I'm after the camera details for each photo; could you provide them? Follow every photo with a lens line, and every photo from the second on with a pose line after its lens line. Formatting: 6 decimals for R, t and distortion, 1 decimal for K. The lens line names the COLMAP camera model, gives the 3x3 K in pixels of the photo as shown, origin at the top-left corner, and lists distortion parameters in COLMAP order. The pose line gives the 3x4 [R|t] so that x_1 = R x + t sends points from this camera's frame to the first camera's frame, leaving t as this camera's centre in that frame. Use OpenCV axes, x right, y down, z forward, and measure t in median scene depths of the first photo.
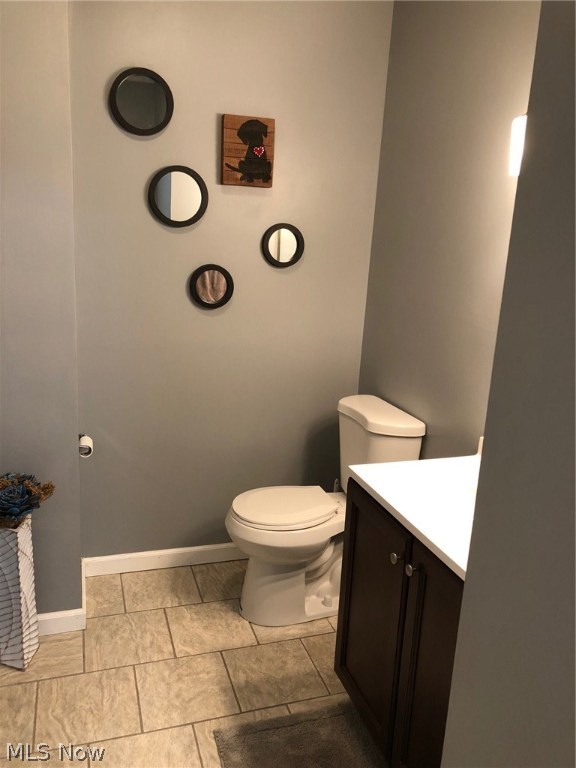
lens RADIAL K [[622.5, 0, 284.8], [0, 622.5, 386.2], [0, 0, 1]] dist [0.047539, -0.051968]
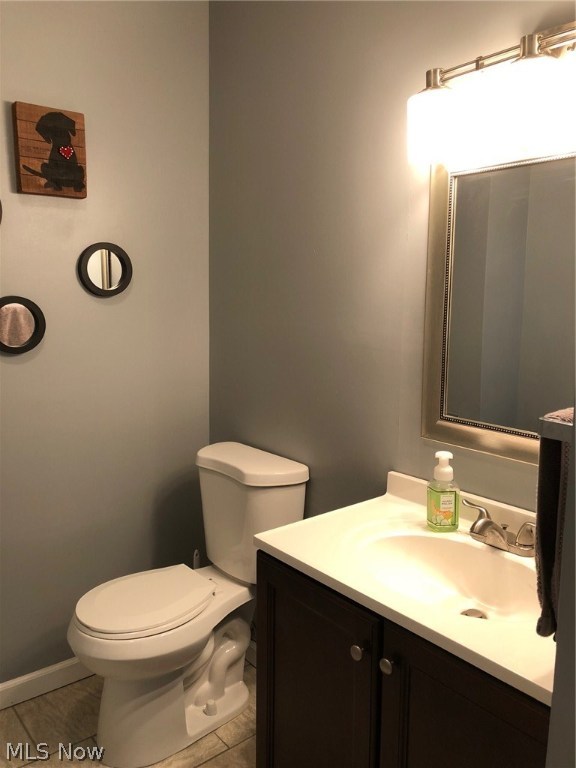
lens RADIAL K [[622.5, 0, 287.3], [0, 622.5, 383.0], [0, 0, 1]] dist [0.047539, -0.051968]
pose [[0.933552, -0.093523, 0.346027, -0.081787], [0.122638, 0.990439, -0.063173, -0.002314], [-0.336811, 0.101411, 0.936095, 0.191279]]
